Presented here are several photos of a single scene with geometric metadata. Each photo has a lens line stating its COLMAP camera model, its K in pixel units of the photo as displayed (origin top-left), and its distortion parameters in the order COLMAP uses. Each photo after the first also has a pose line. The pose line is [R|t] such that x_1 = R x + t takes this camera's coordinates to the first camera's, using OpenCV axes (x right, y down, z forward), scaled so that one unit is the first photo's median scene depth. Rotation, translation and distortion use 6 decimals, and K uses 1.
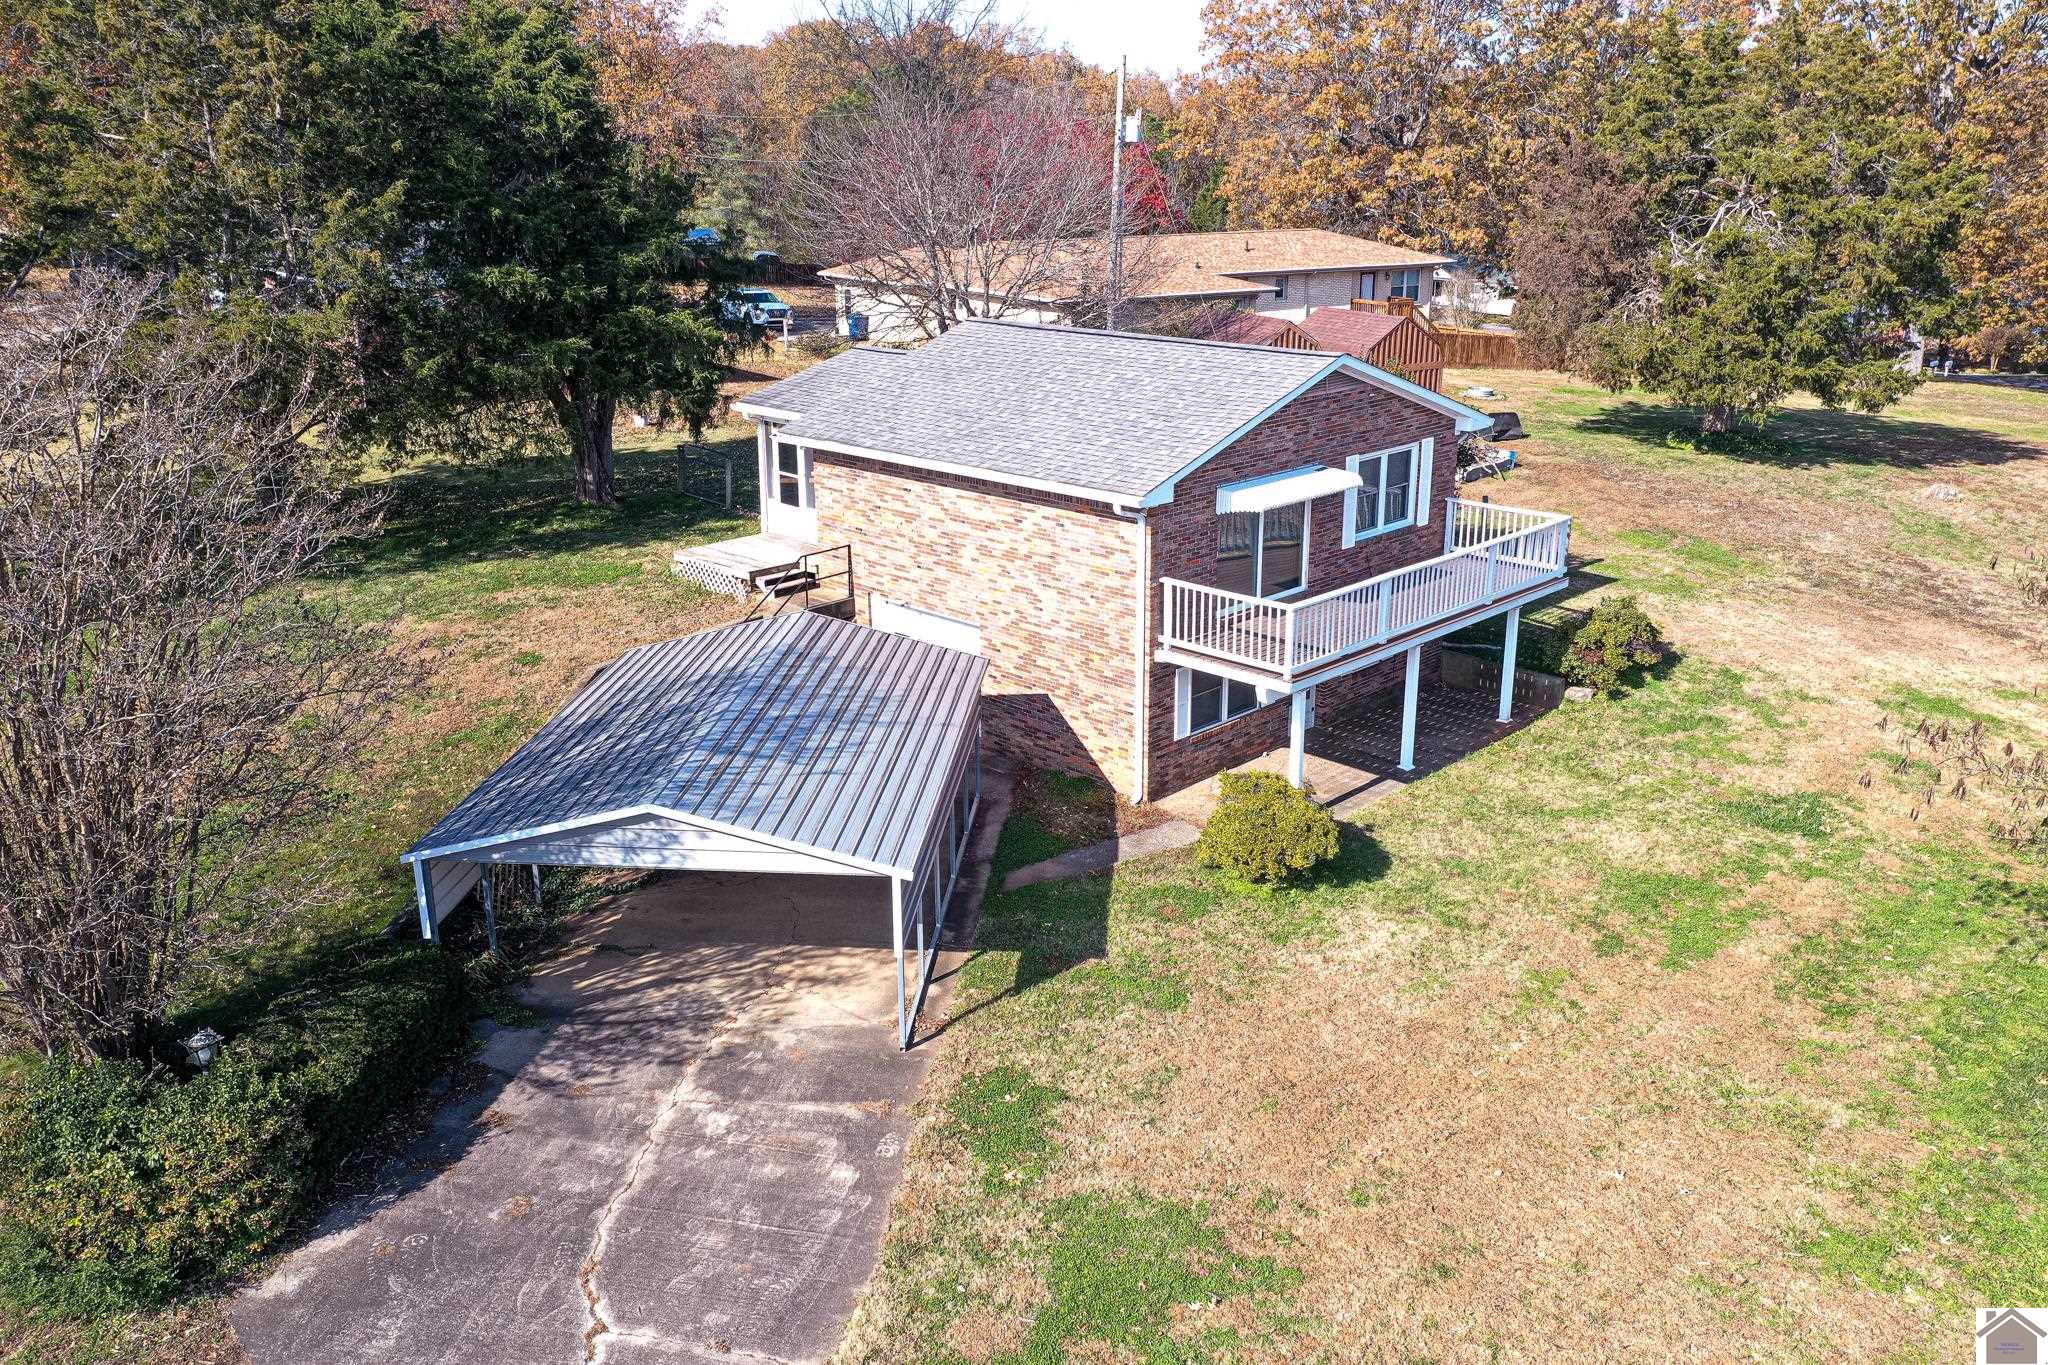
lens RADIAL K [[1620.1, 0, 1022.2], [0, 1620.1, 667.4], [0, 0, 1]] dist [0.004190, 0.011115]
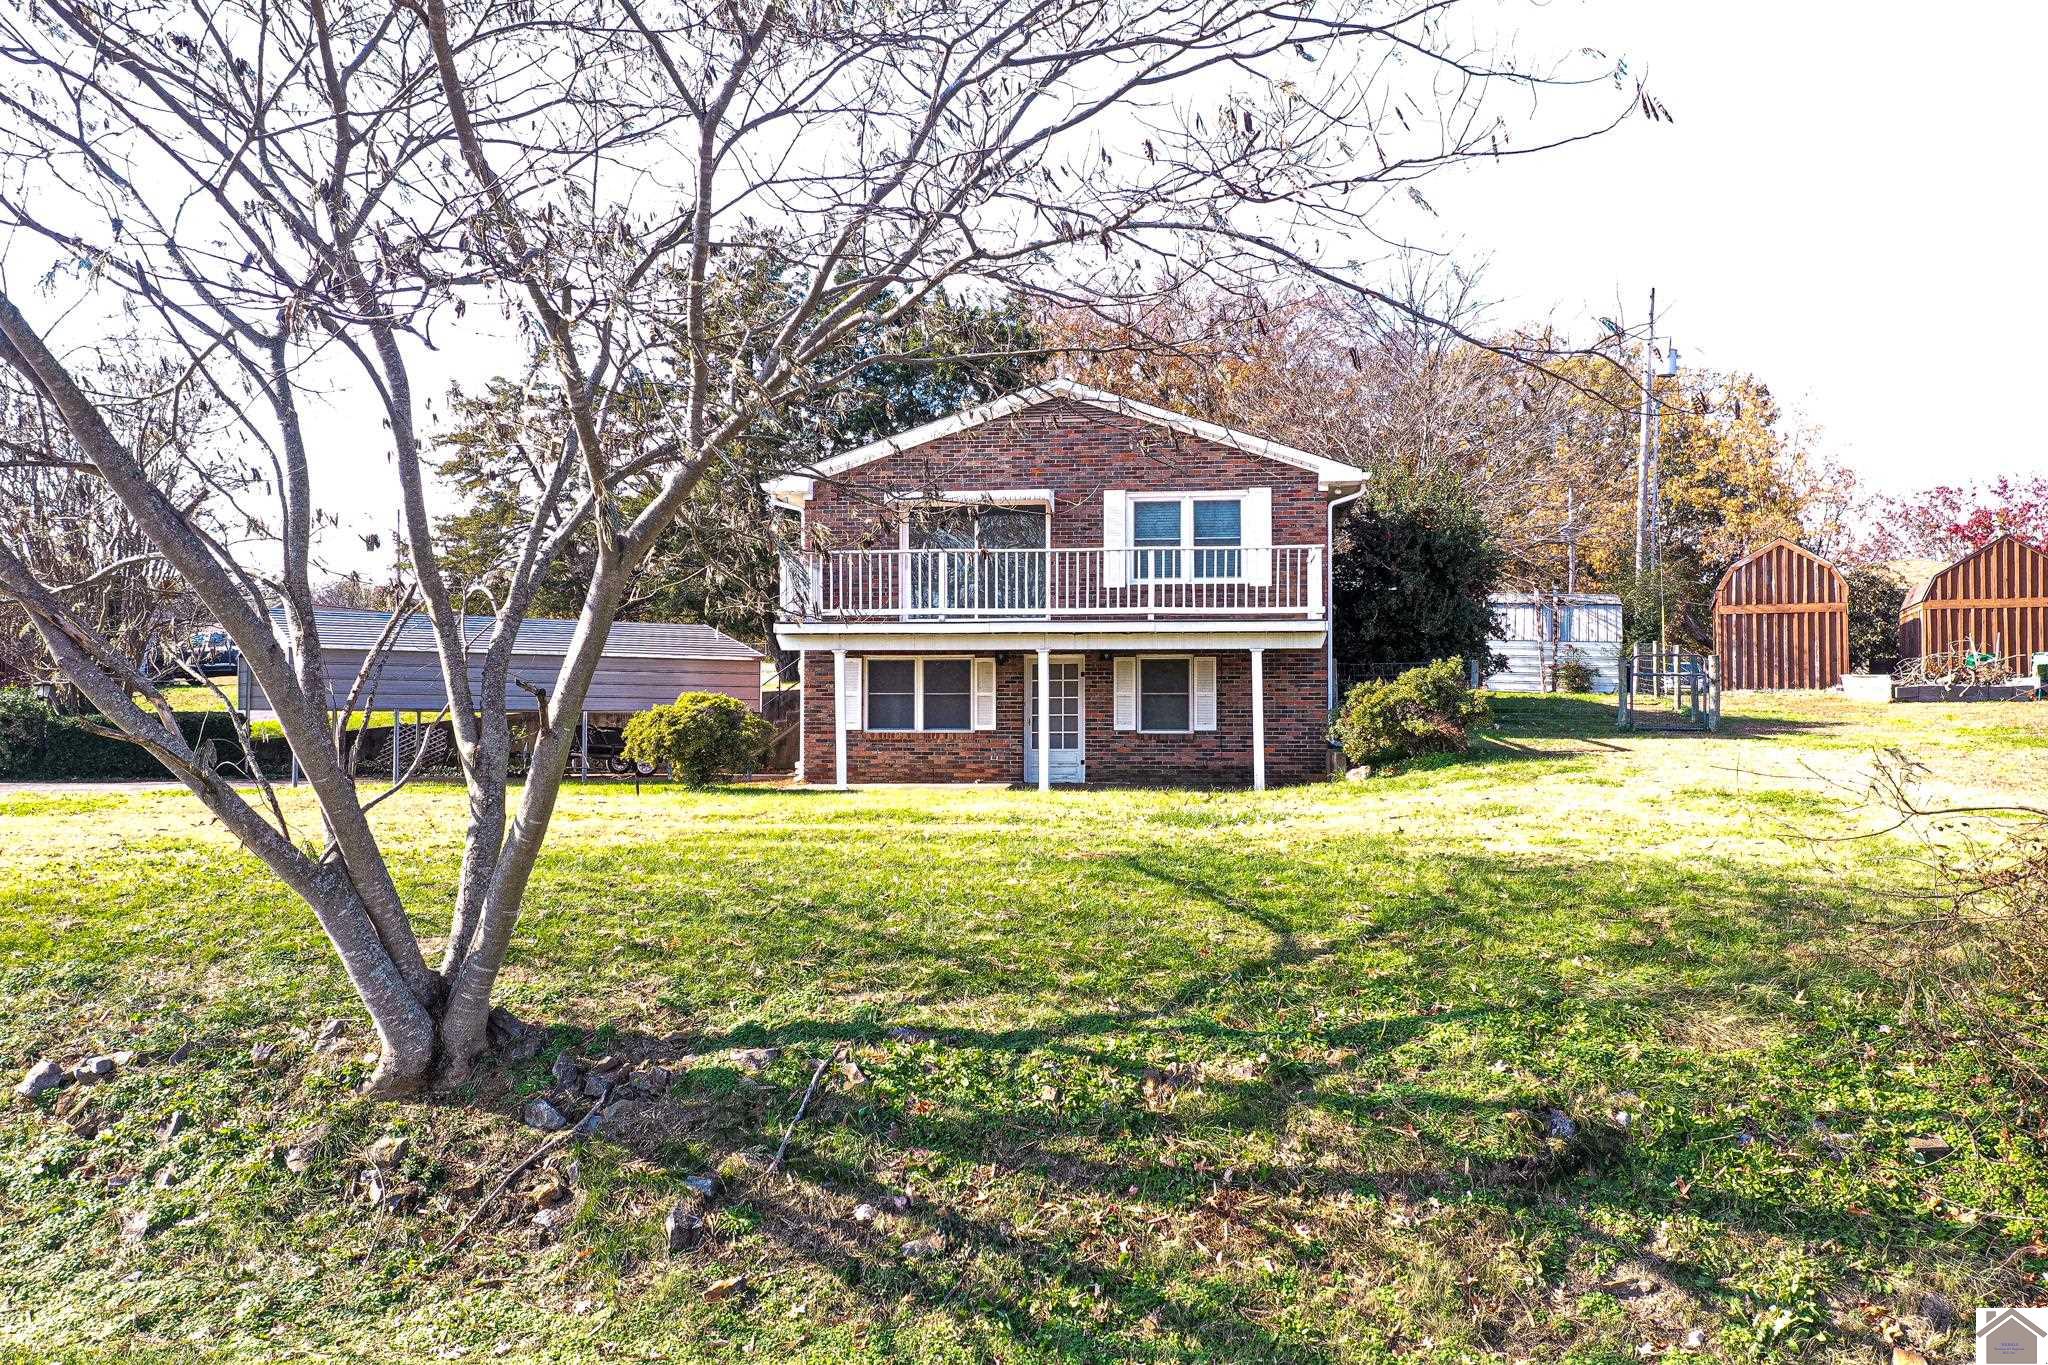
lens RADIAL K [[1620.1, 0, 1013.8], [0, 1620.1, 672.1], [0, 0, 1]] dist [0.004190, 0.011115]
pose [[0.611145, -0.019206, -0.791286, 0.921243], [-0.247766, 0.944823, -0.214293, 0.192086], [0.751740, 0.327018, 0.572665, 0.432774]]
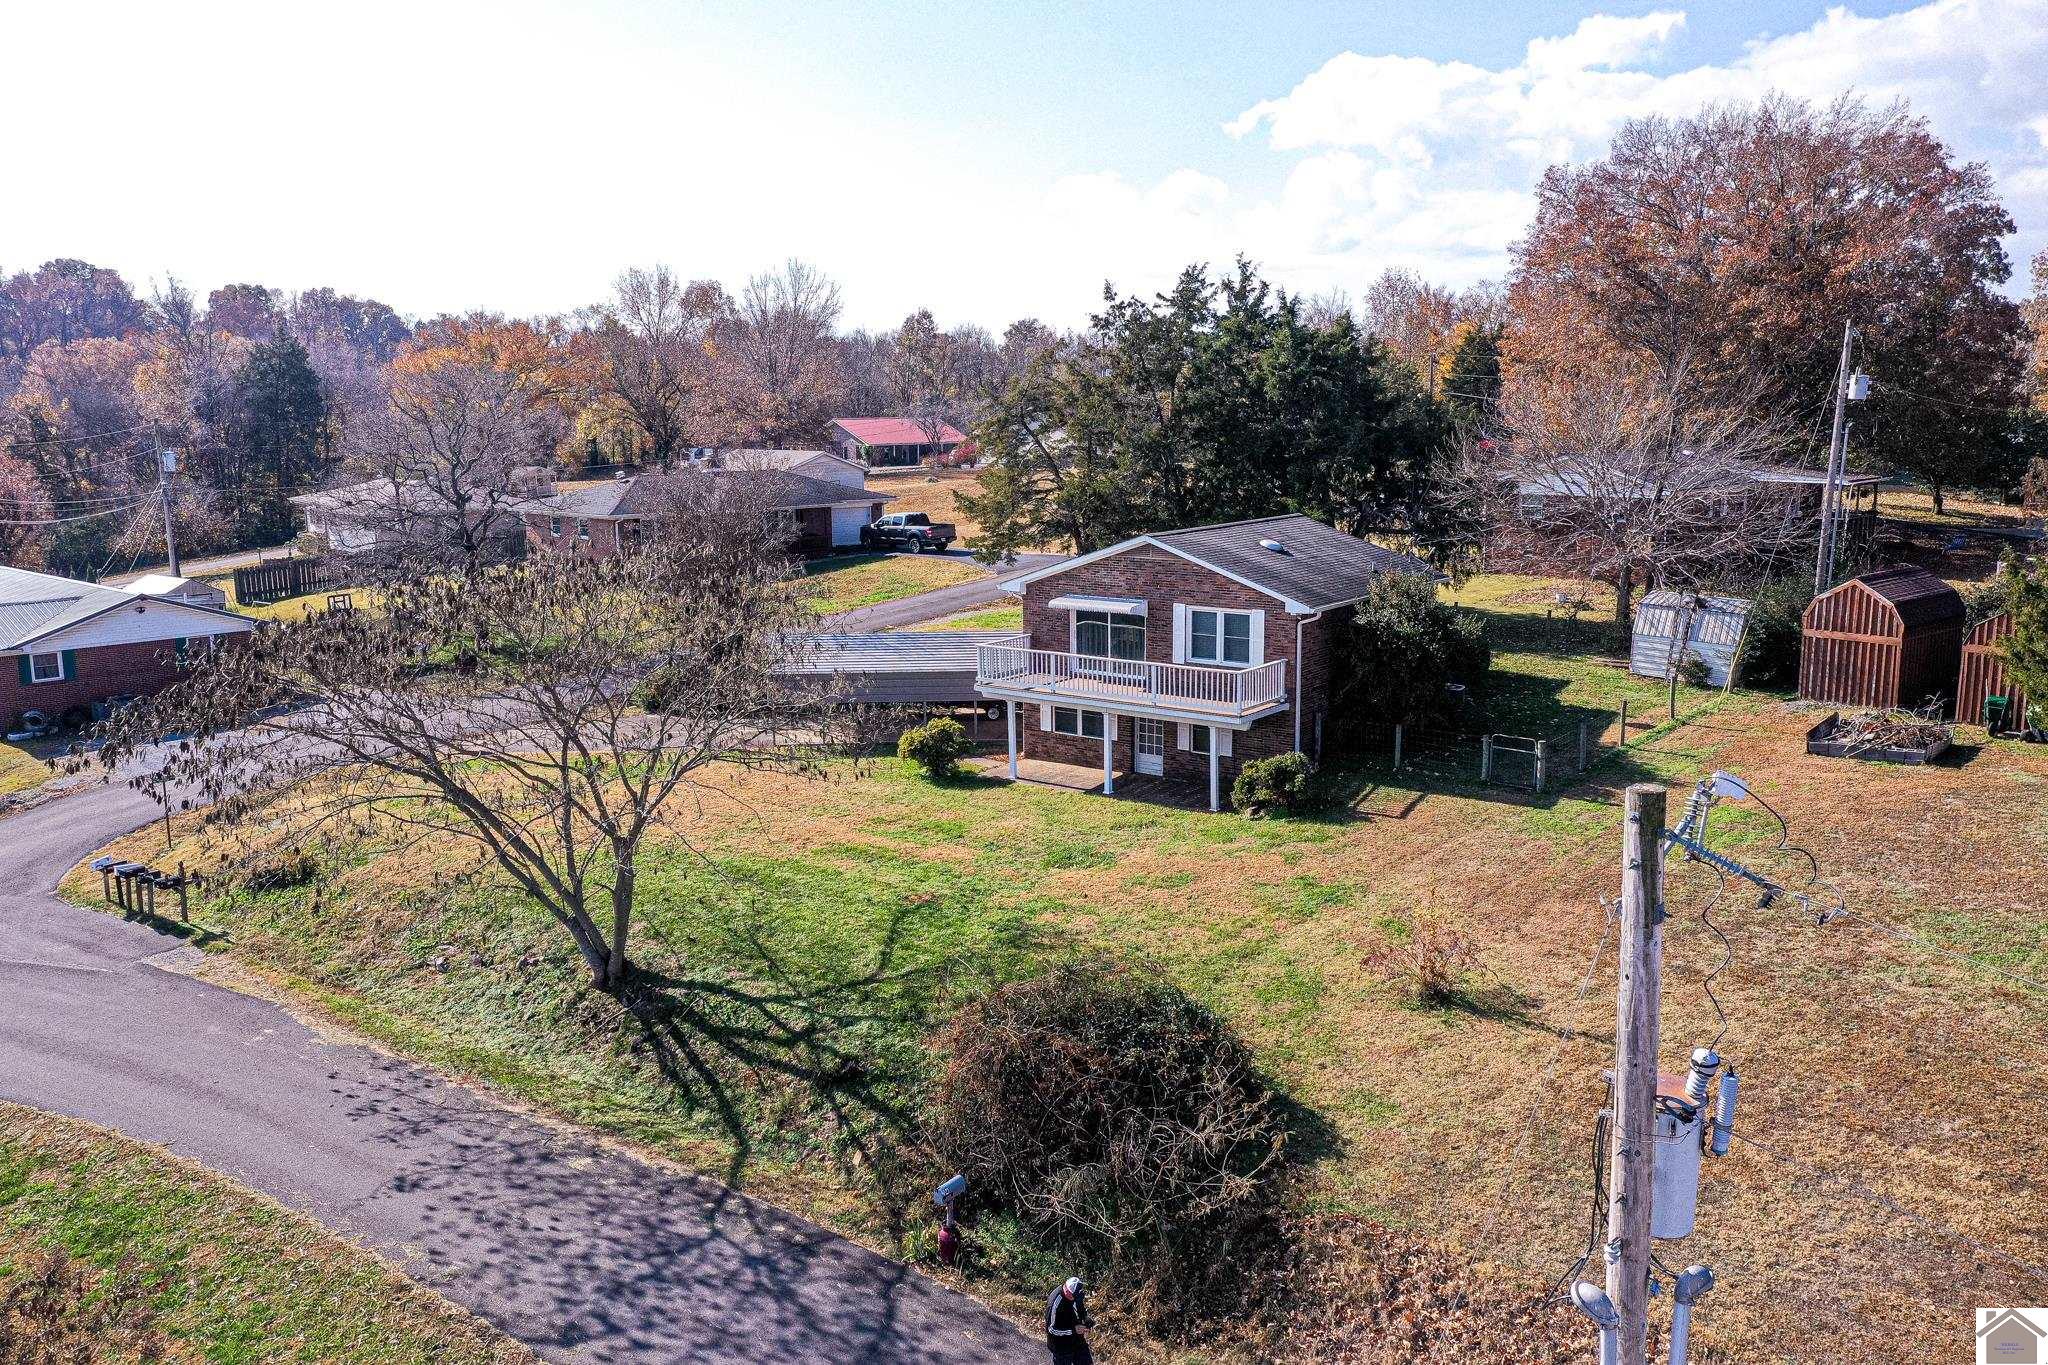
lens RADIAL K [[1620.1, 0, 1026.5], [0, 1620.1, 682.1], [0, 0, 1]] dist [0.004190, 0.011115]
pose [[0.143863, 0.175256, -0.973955, 1.699217], [-0.293513, 0.947463, 0.127134, -0.212144], [0.945068, 0.267579, 0.187745, 0.582843]]
